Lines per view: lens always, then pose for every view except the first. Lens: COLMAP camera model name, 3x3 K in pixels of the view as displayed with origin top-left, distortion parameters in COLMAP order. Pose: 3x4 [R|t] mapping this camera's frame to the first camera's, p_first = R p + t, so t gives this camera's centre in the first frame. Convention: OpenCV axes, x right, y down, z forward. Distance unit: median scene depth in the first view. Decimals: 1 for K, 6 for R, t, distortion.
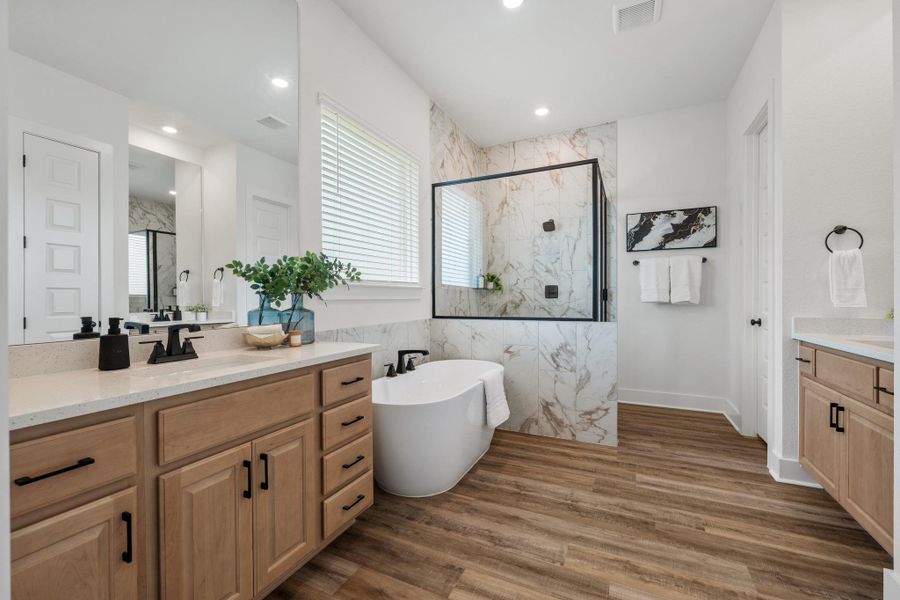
lens RADIAL K [[371.1, 0, 453.6], [0, 371.1, 305.0], [0, 0, 1]] dist [-0.009264, 0.001499]
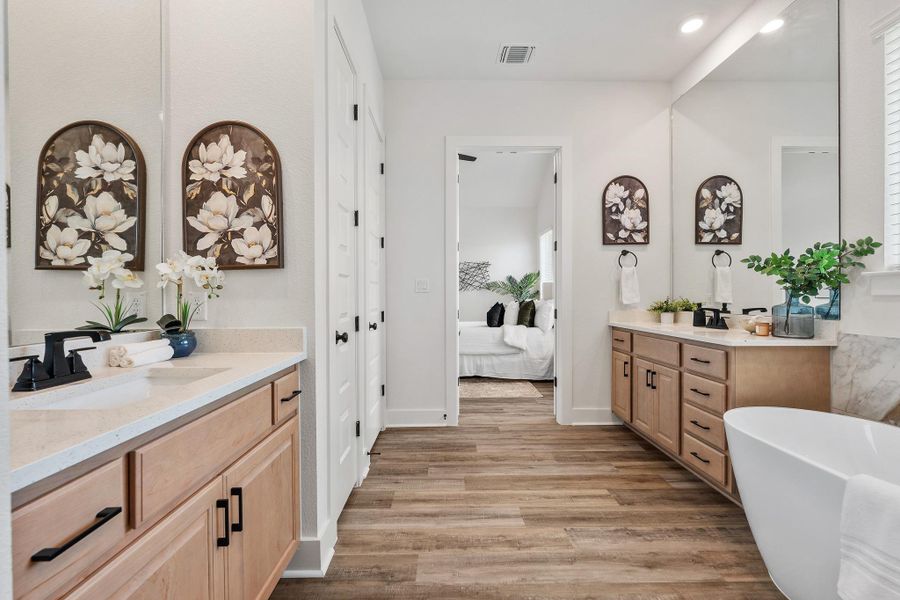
lens RADIAL K [[371.1, 0, 447.0], [0, 371.1, 295.1], [0, 0, 1]] dist [-0.009264, 0.001499]
pose [[-0.897412, 0.016944, -0.440869, 1.031085], [0.008701, 0.999748, 0.020710, -0.049687], [0.441108, 0.014749, -0.897333, 1.713755]]
